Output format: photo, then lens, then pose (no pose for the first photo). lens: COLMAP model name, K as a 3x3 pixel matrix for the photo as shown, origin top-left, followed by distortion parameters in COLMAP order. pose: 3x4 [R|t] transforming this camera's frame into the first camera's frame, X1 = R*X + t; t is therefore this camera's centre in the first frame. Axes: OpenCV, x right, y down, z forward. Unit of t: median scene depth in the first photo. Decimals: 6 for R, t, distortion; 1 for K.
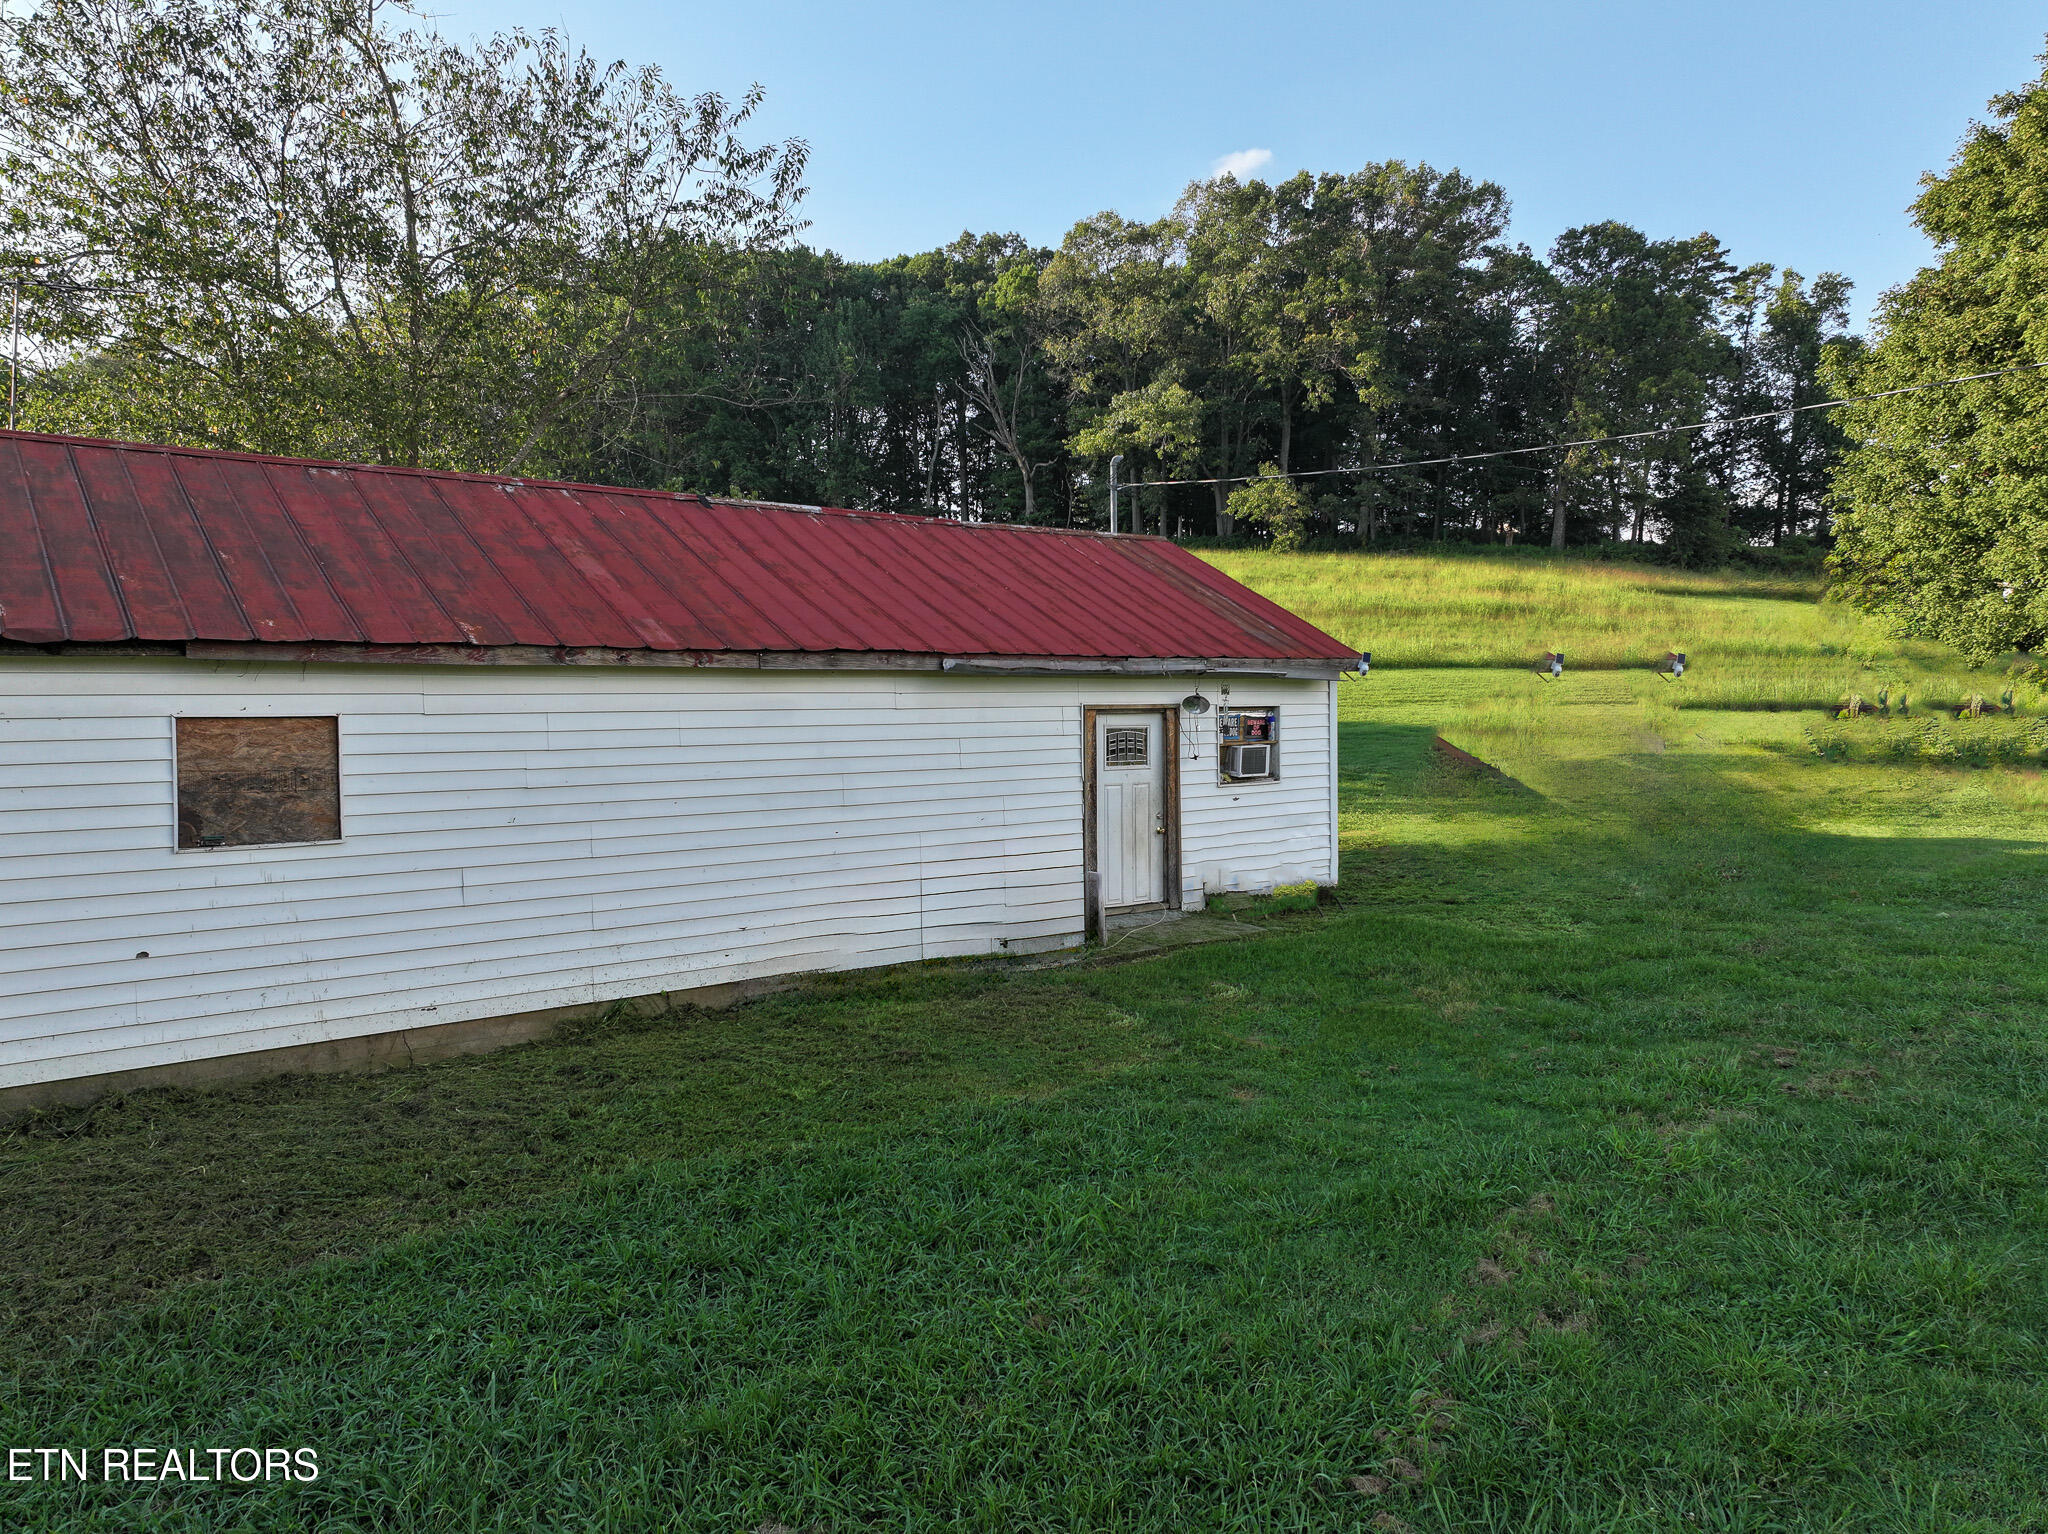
lens RADIAL K [[1441.0, 0, 1031.1], [0, 1441.0, 763.4], [0, 0, 1]] dist [-0.005466, 0.026603]
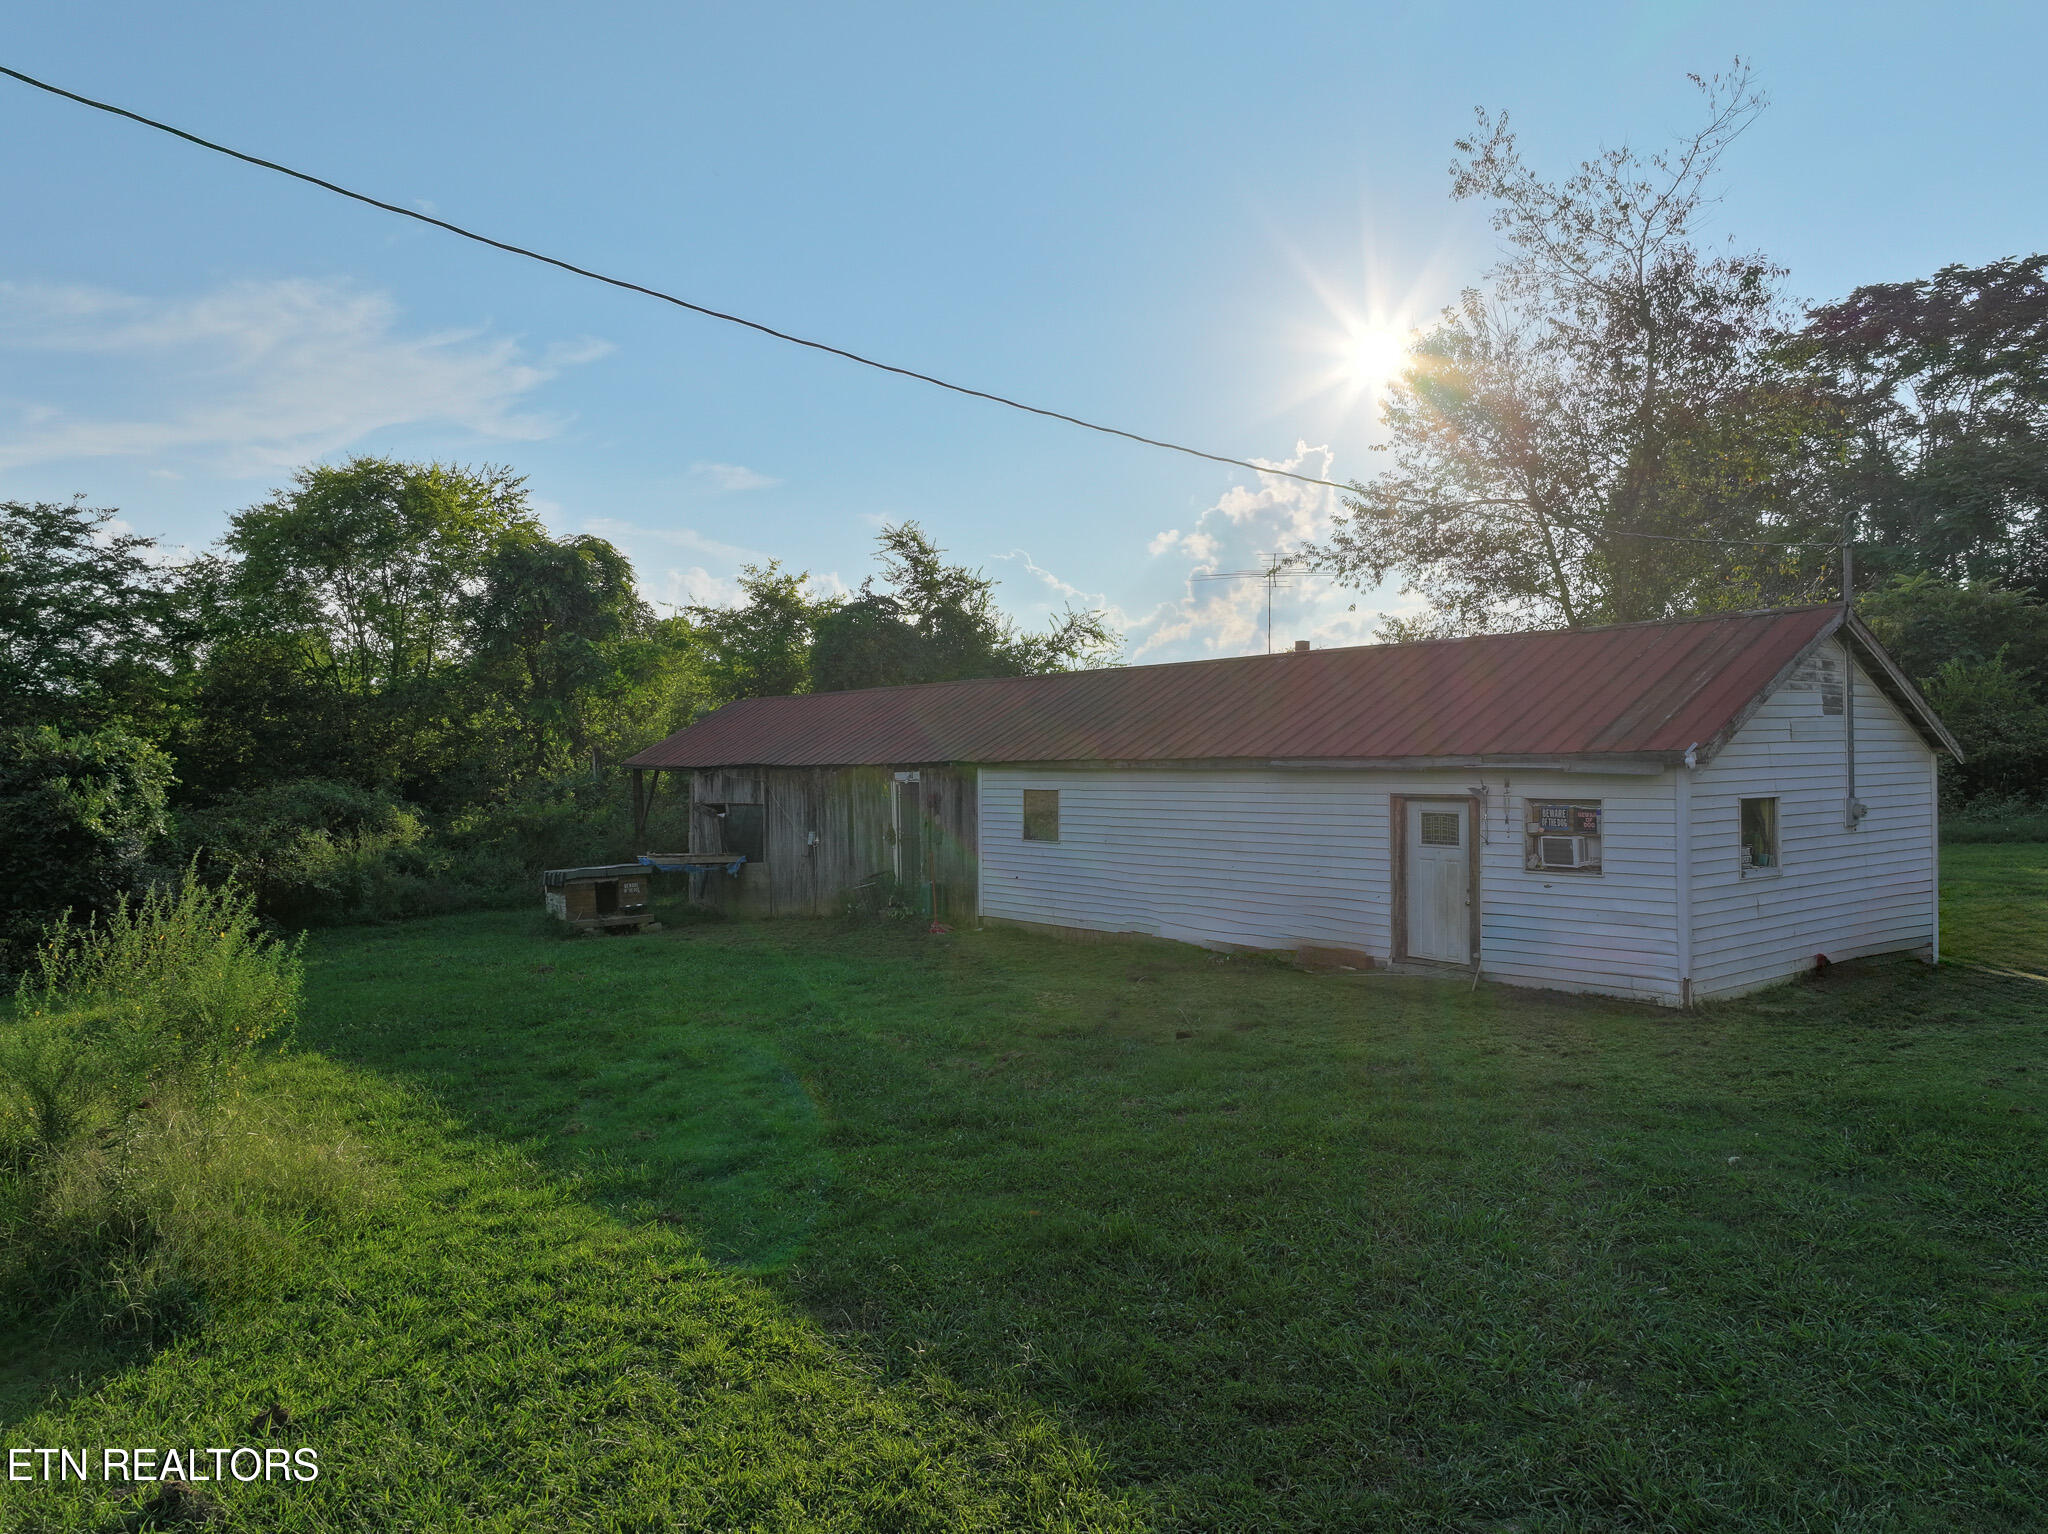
lens RADIAL K [[1441.0, 0, 1031.1], [0, 1441.0, 763.4], [0, 0, 1]] dist [-0.005466, 0.026603]
pose [[-0.037338, 0.012625, -0.999223, 1.972899], [-0.028531, 0.999499, 0.013695, -0.112374], [0.998895, 0.029020, -0.036959, 1.076980]]
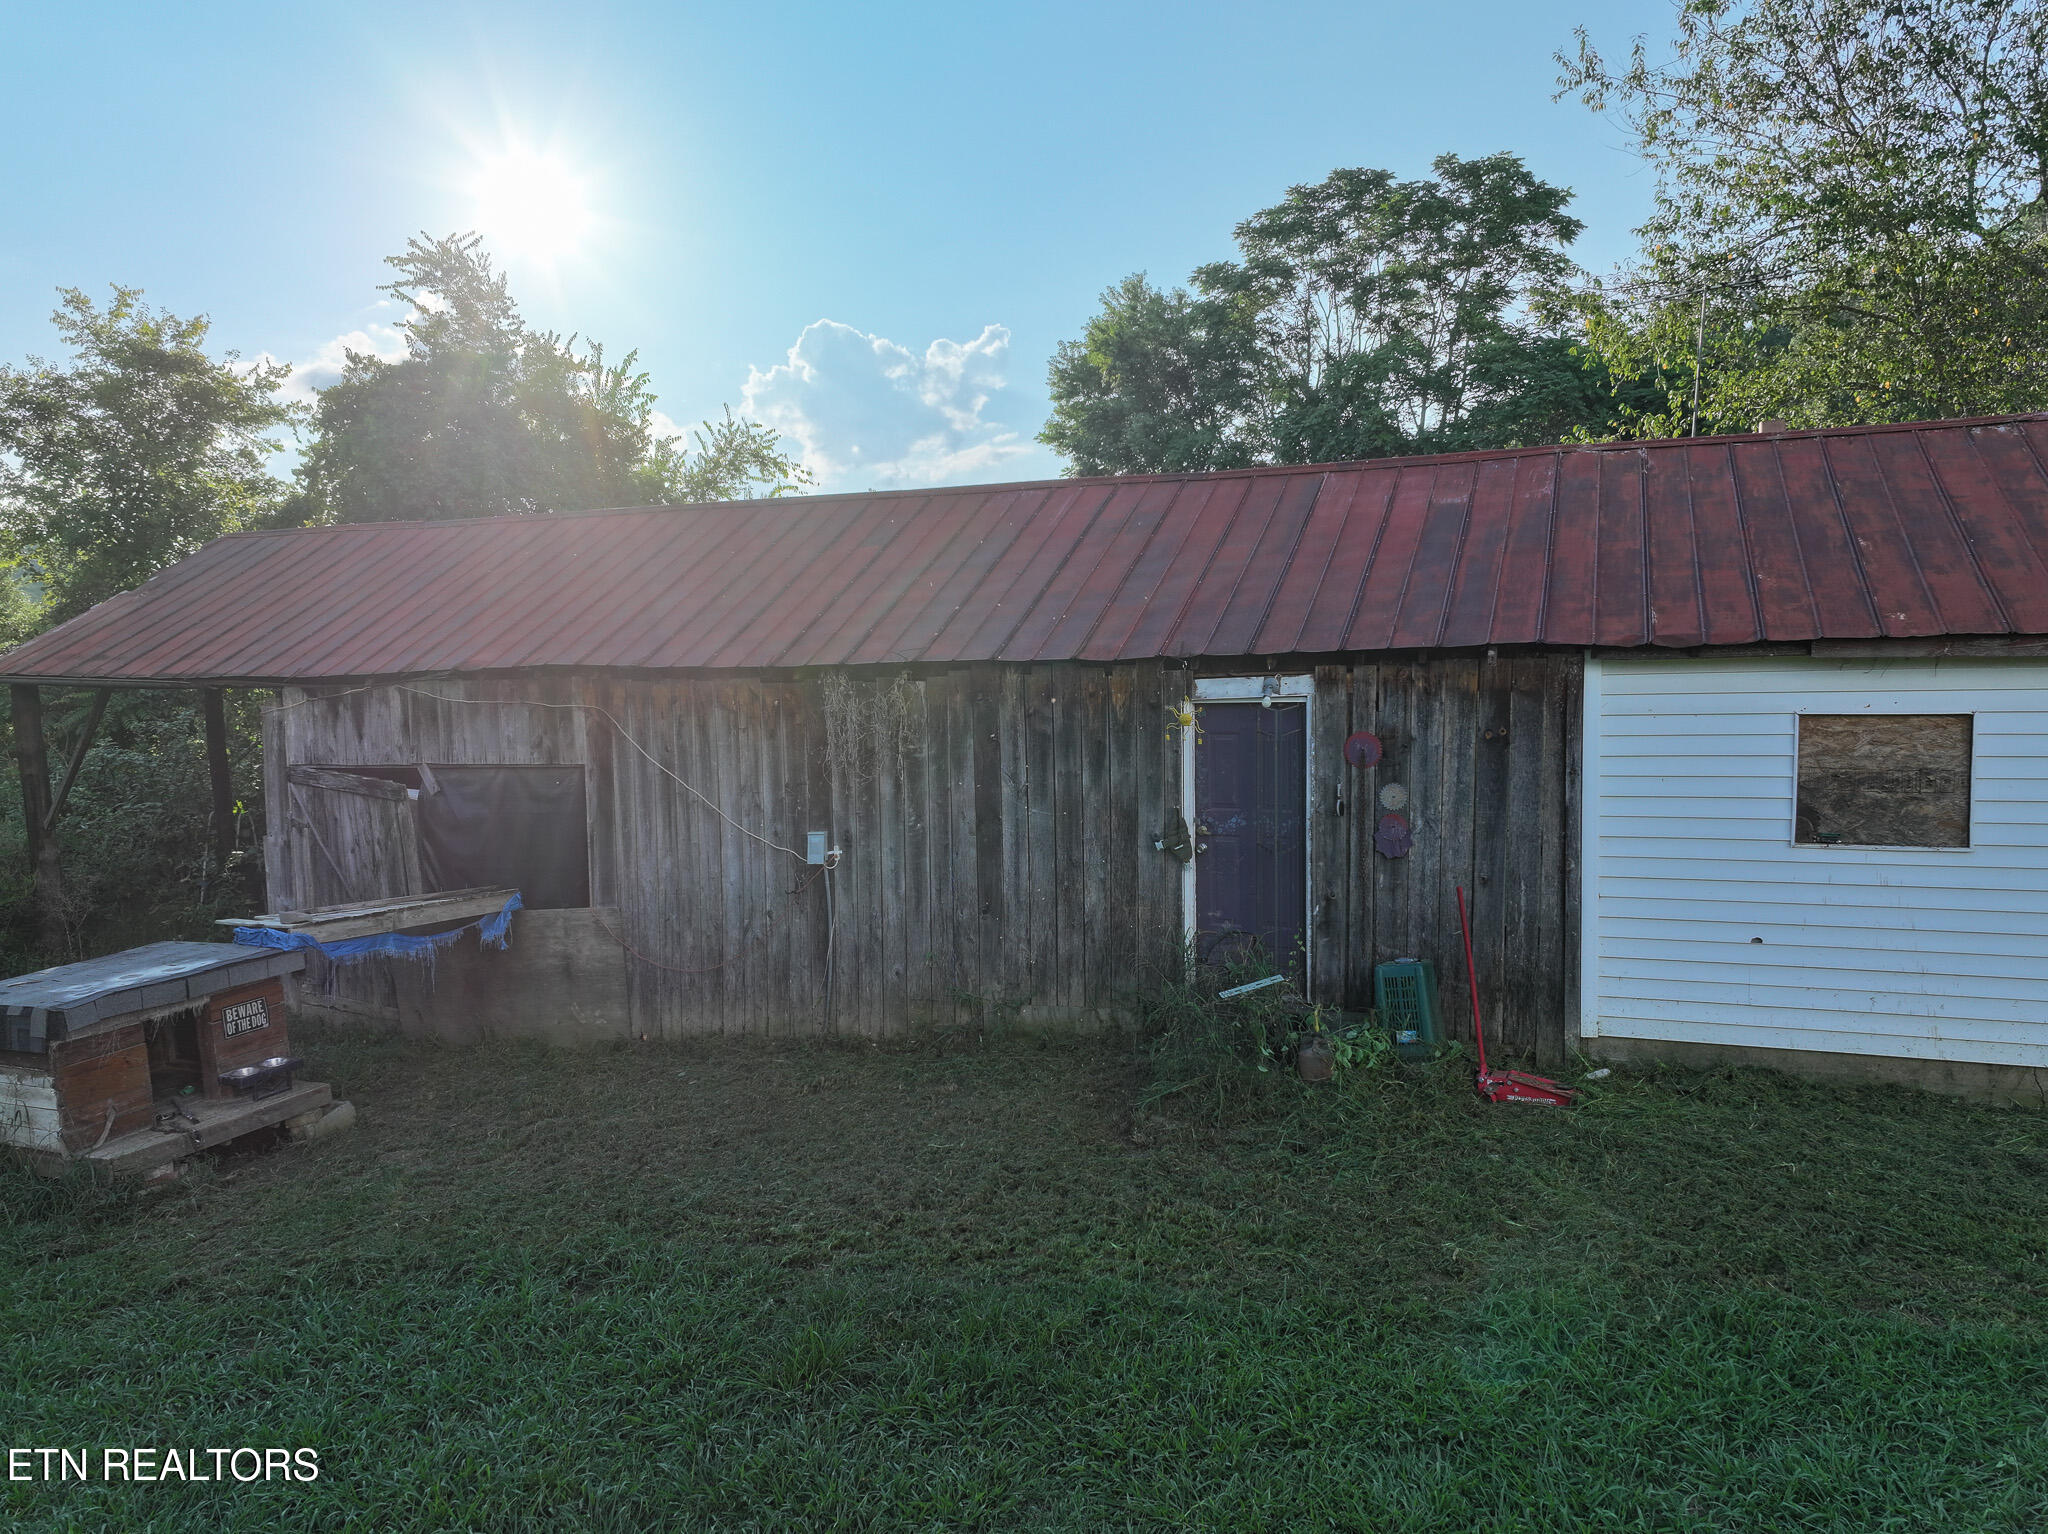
lens RADIAL K [[1441.0, 0, 1031.1], [0, 1441.0, 763.4], [0, 0, 1]] dist [-0.005466, 0.026603]
pose [[0.489101, 0.067024, -0.869648, 0.027417], [-0.018307, 0.997612, 0.066590, -0.053514], [0.872035, -0.016649, 0.489160, 0.029271]]
